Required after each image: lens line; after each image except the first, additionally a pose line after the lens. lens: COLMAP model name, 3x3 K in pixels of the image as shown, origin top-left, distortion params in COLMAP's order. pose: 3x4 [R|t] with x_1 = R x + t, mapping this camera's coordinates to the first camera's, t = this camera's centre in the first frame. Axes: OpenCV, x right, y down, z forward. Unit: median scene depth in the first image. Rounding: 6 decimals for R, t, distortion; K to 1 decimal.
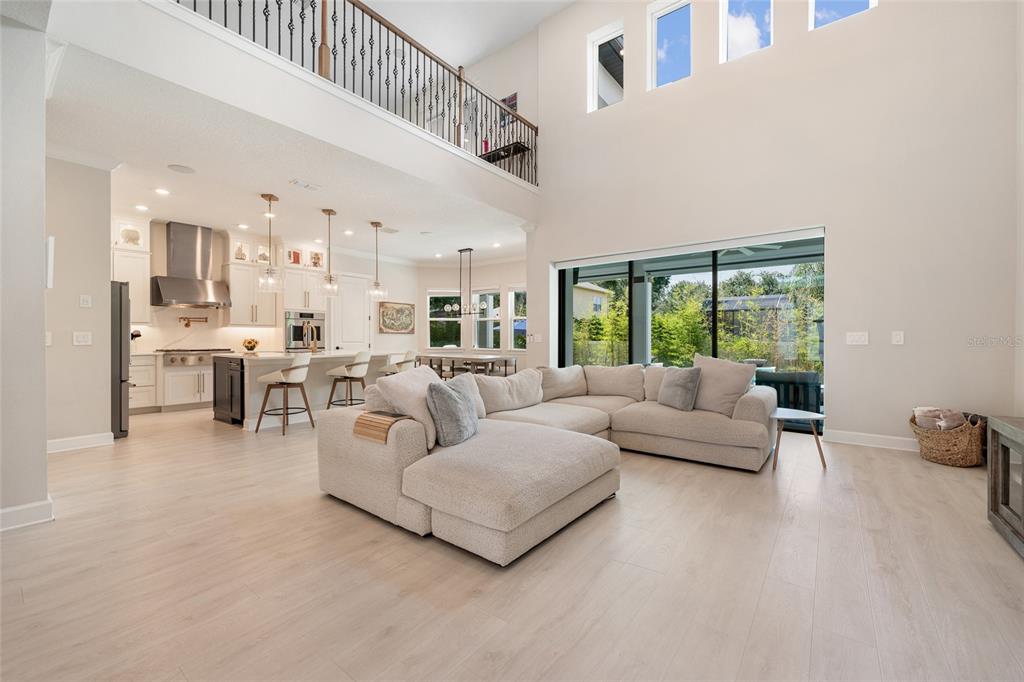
lens RADIAL K [[415.0, 0, 515.4], [0, 415.0, 340.5], [0, 0, 1]] dist [0.000234, -0.000174]
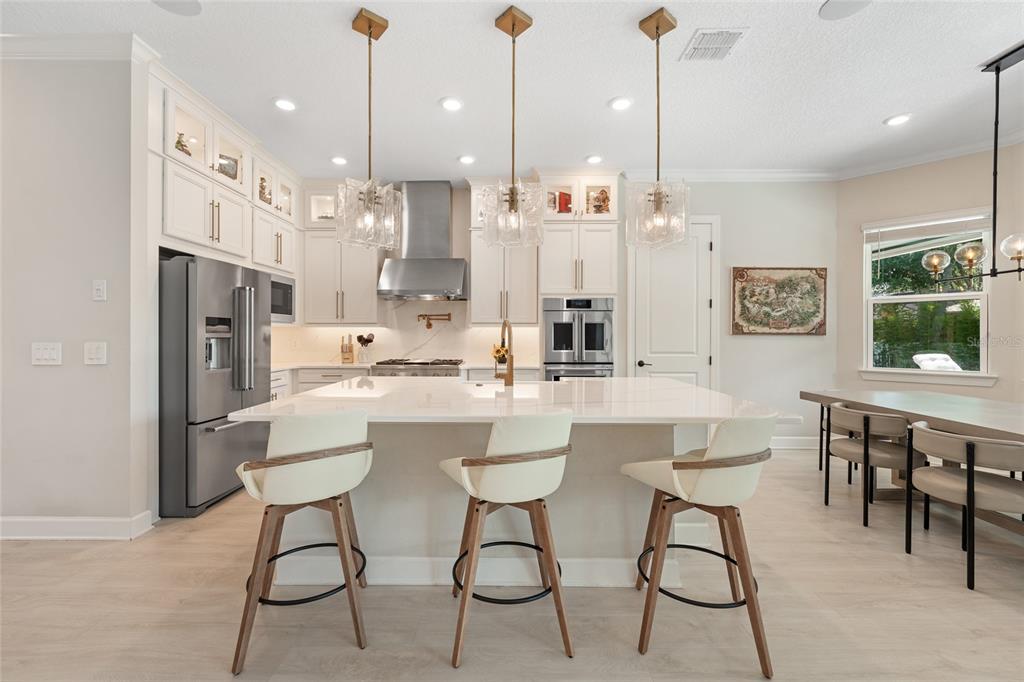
lens RADIAL K [[432.0, 0, 506.2], [0, 432.0, 334.7], [0, 0, 1]] dist [0.002396, -0.000115]
pose [[0.603116, 0.001098, -0.797653, -0.113551], [-0.005029, 0.999984, -0.002426, -0.018960], [0.797638, 0.005475, 0.603112, 0.627581]]
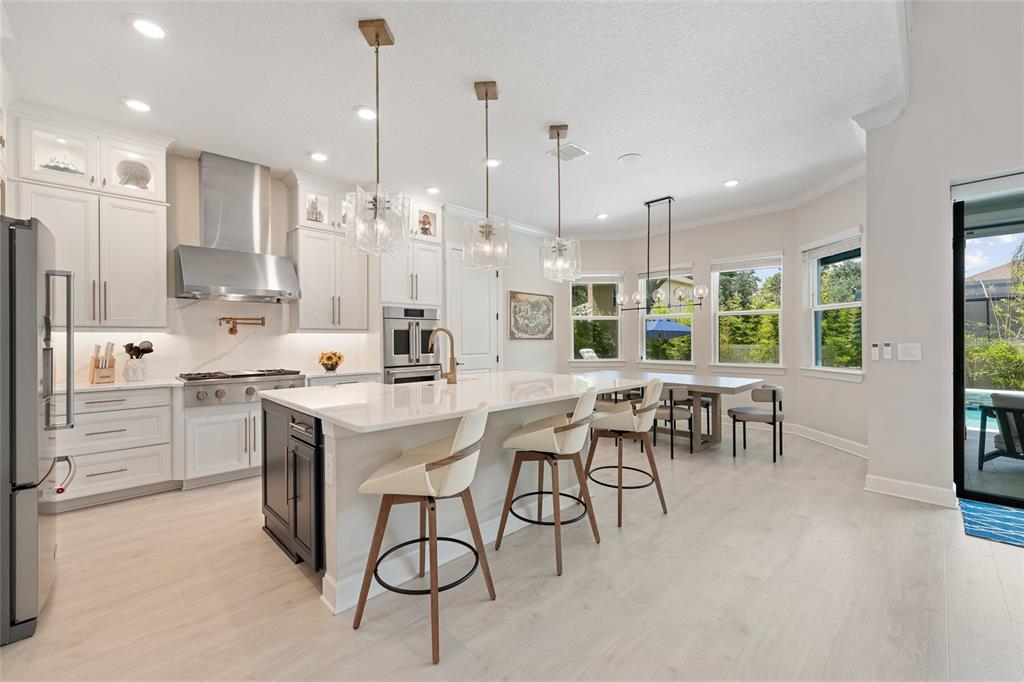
lens RADIAL K [[415.0, 0, 515.4], [0, 415.0, 340.5], [0, 0, 1]] dist [0.000234, -0.000174]
pose [[0.990416, -0.006397, -0.137971, -0.291843], [0.006146, 0.999979, -0.002250, -0.018156], [0.137982, 0.001381, 0.990434, 0.443345]]
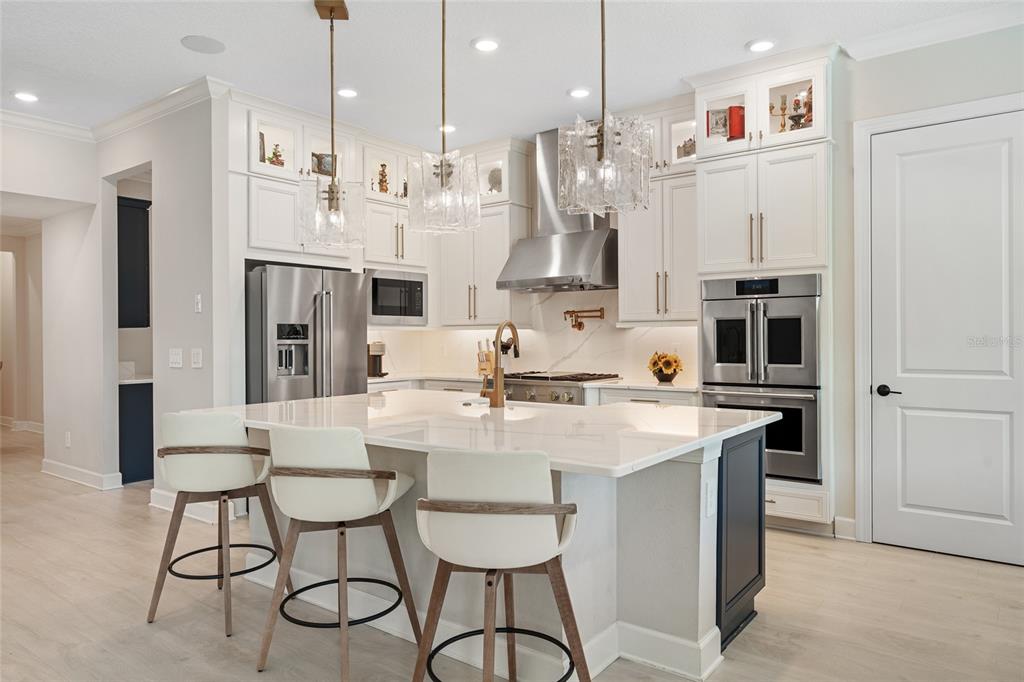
lens RADIAL K [[682.6, 0, 505.7], [0, 682.6, 338.0], [0, 0, 1]] dist [-0.005531, -0.001008]
pose [[-0.002709, 0.002806, -0.999992, 0.046149], [0.002688, 0.999992, 0.002798, -0.023050], [0.999993, -0.002680, -0.002716, 0.868522]]
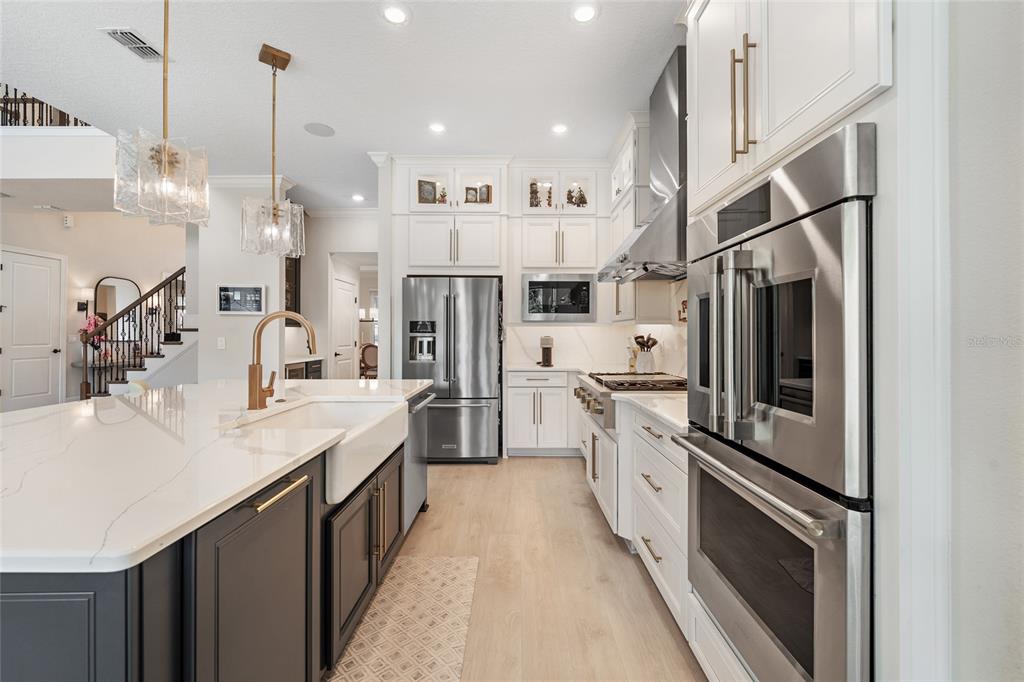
lens RADIAL K [[418.6, 0, 515.6], [0, 418.6, 333.9], [0, 0, 1]] dist [-0.000509, -0.000010]
pose [[-0.792331, -0.002988, -0.610084, -0.386147], [-0.006129, 0.999977, 0.003063, -0.021234], [0.610061, 0.006166, -0.792331, 1.156624]]
